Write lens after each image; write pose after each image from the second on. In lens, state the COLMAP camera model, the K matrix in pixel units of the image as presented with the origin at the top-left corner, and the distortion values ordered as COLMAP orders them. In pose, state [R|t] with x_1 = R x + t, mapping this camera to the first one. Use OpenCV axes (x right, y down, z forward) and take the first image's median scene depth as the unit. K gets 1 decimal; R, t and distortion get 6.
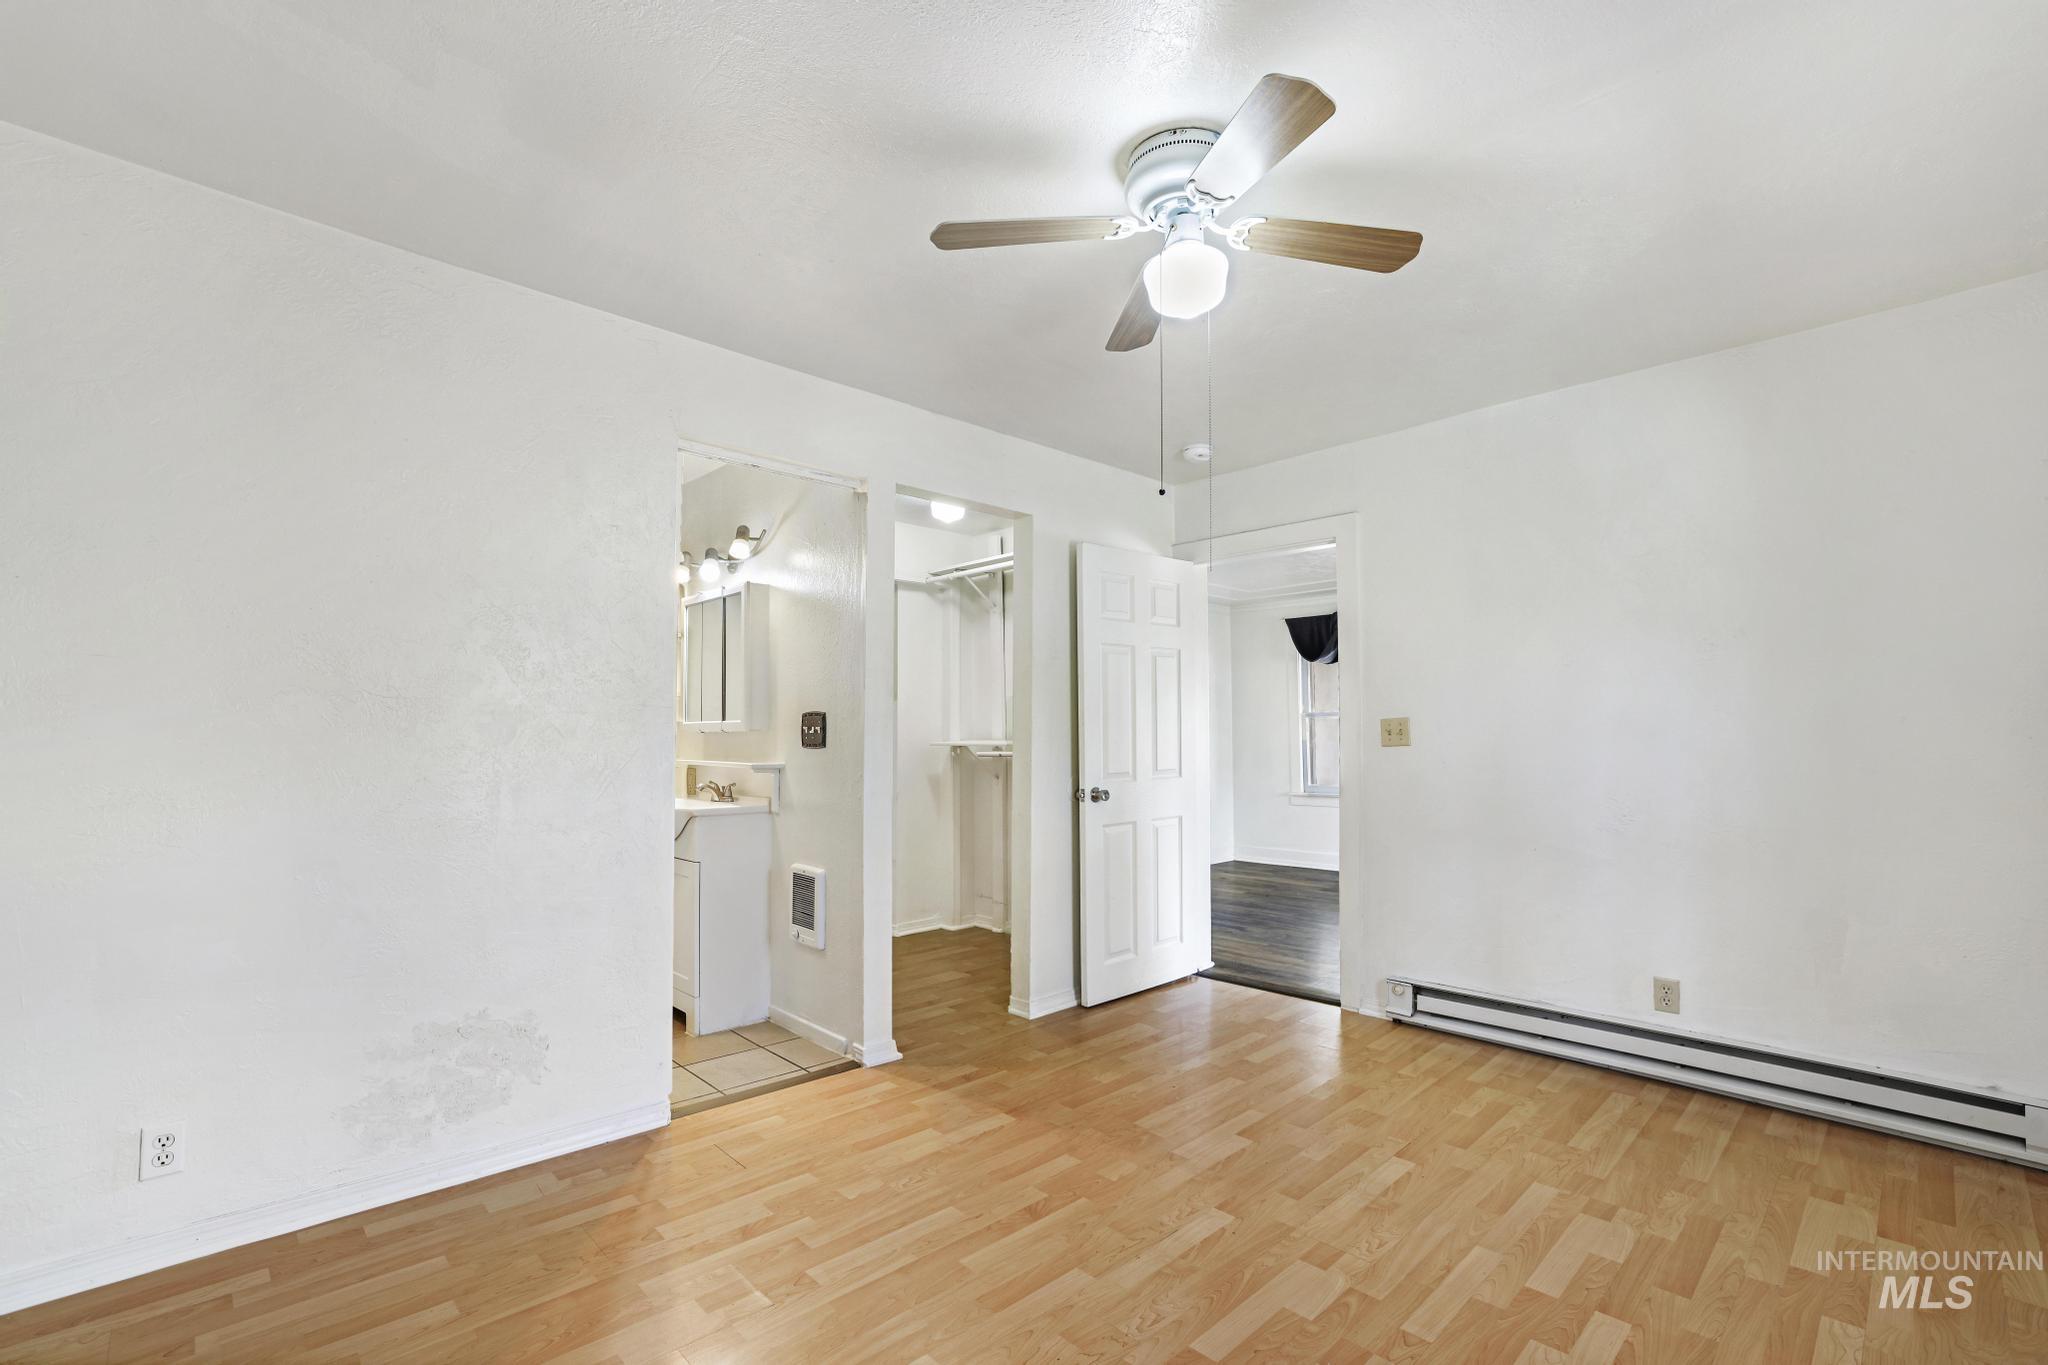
lens RADIAL K [[888.2, 0, 1018.3], [0, 888.2, 708.4], [0, 0, 1]] dist [-0.000314, -0.000253]
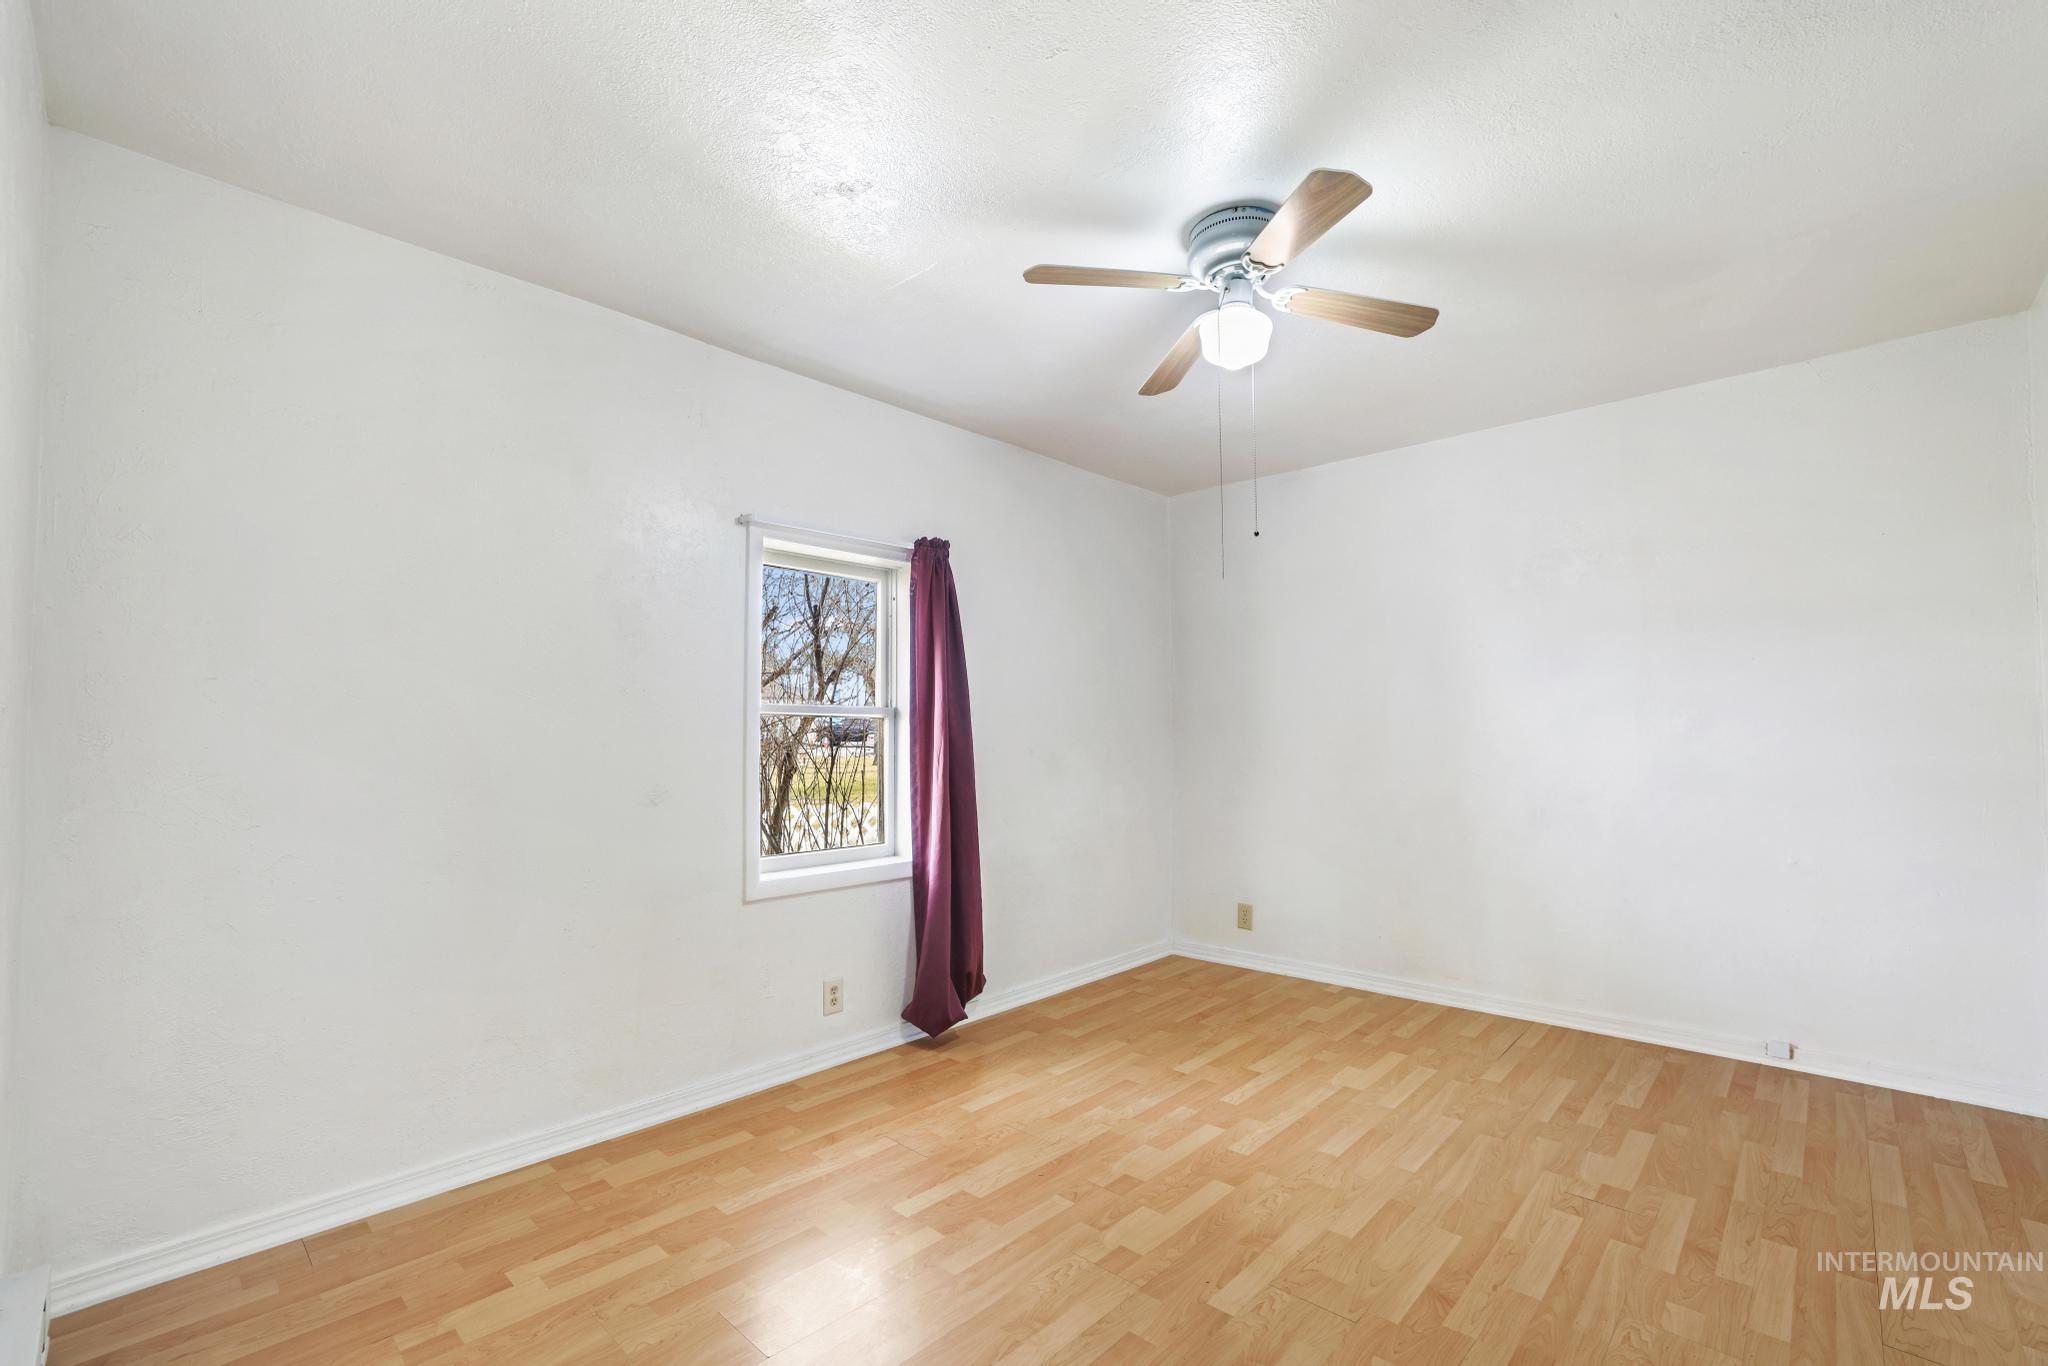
lens RADIAL K [[888.2, 0, 1018.3], [0, 888.2, 708.9], [0, 0, 1]] dist [-0.000314, -0.000253]
pose [[-0.998470, -0.002533, -0.055246, 0.521958], [0.000233, 0.998749, -0.050010, 0.047169], [0.055303, -0.049947, -0.997220, 2.059952]]
